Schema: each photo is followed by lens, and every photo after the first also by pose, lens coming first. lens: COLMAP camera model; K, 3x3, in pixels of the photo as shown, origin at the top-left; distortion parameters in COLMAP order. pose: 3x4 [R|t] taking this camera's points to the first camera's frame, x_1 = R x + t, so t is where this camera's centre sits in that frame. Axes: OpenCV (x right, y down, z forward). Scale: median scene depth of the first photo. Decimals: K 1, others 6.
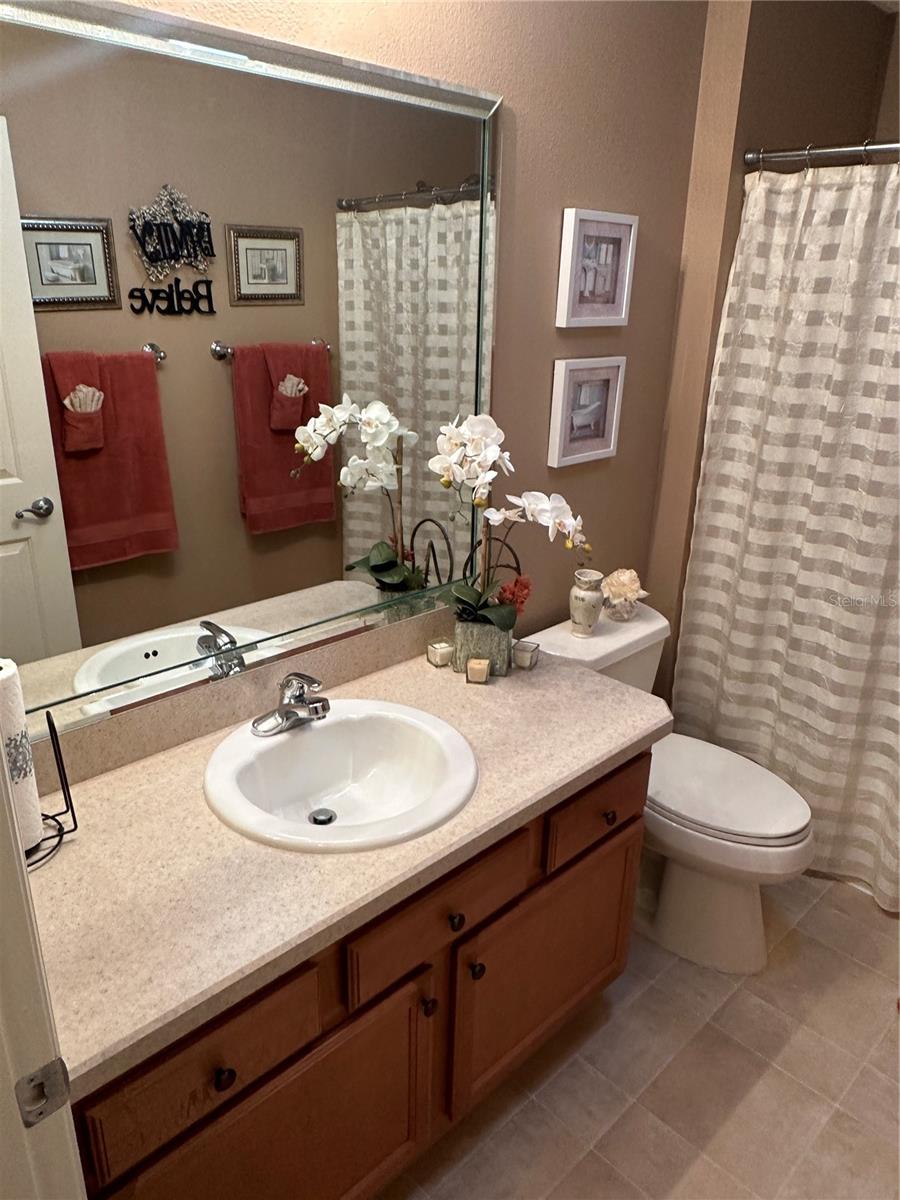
lens RADIAL K [[838.6, 0, 449.9], [0, 838.6, 593.4], [0, 0, 1]] dist [0.005591, -0.013208]
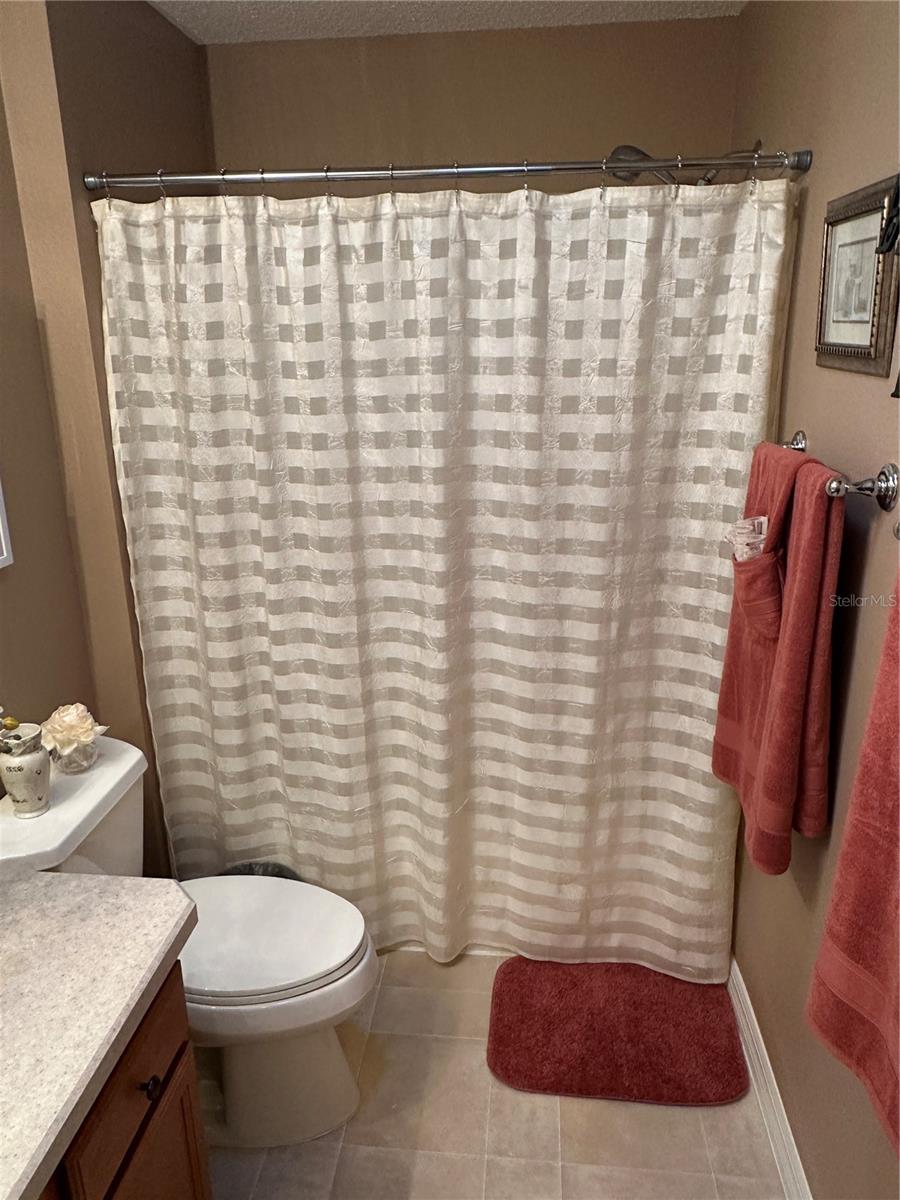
lens RADIAL K [[838.6, 0, 442.3], [0, 838.6, 599.9], [0, 0, 1]] dist [0.005591, -0.013208]
pose [[0.769586, -0.224794, 0.597667, 0.038074], [0.252773, 0.966774, 0.038139, -0.065348], [-0.586382, 0.121723, 0.800837, 0.184138]]
